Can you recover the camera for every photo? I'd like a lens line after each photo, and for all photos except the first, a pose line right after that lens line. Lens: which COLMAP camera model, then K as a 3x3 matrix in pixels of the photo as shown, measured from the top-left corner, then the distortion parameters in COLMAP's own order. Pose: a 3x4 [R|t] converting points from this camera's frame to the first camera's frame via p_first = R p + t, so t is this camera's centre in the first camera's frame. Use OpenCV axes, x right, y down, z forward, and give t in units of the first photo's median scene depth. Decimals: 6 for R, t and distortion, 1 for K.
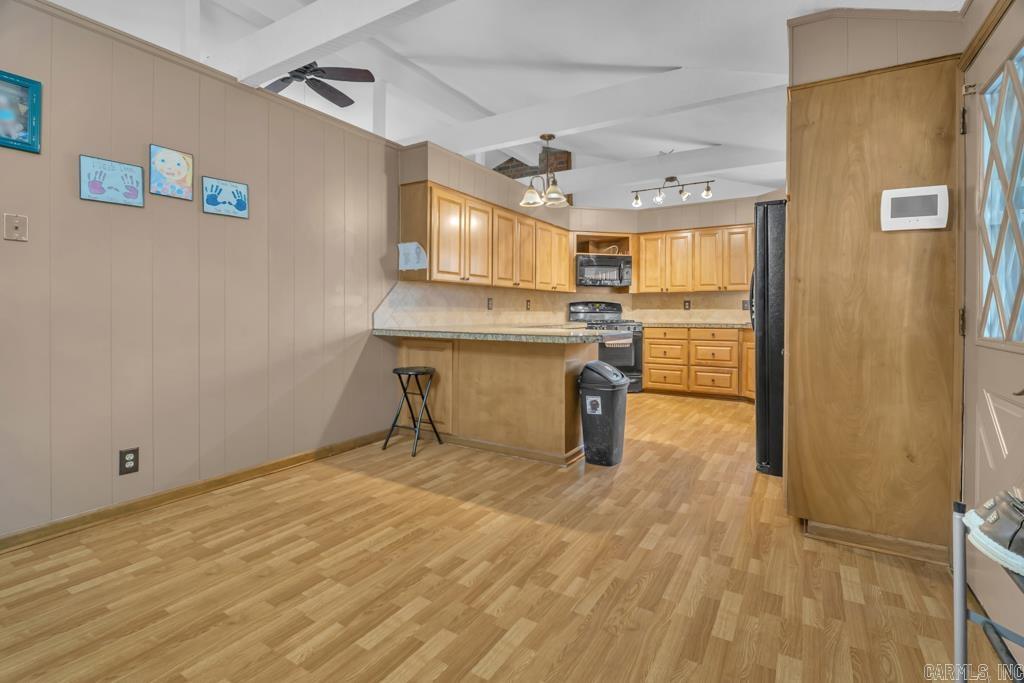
lens RADIAL K [[470.8, 0, 449.1], [0, 470.8, 311.5], [0, 0, 1]] dist [-0.011042, -0.000265]
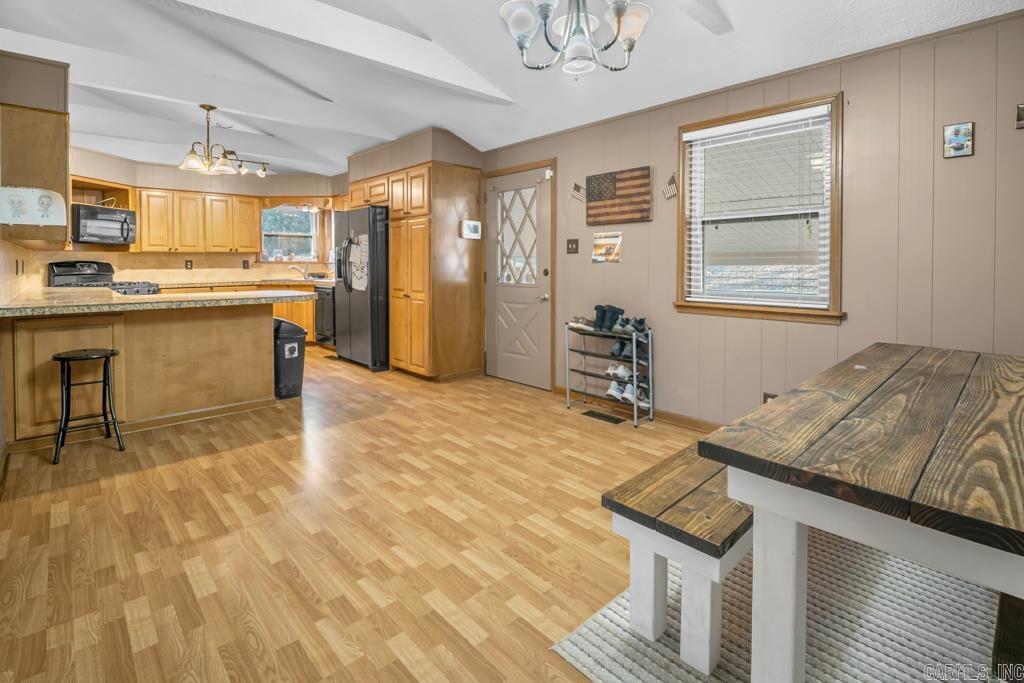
lens RADIAL K [[547.0, 0, 514.1], [0, 547.0, 271.1], [0, 0, 1]] dist [-0.003321, -0.001472]
pose [[0.232468, -0.020286, 0.972392, -1.315818], [0.006842, 0.999792, 0.019222, -0.049484], [-0.972580, 0.002184, 0.232558, 0.112727]]
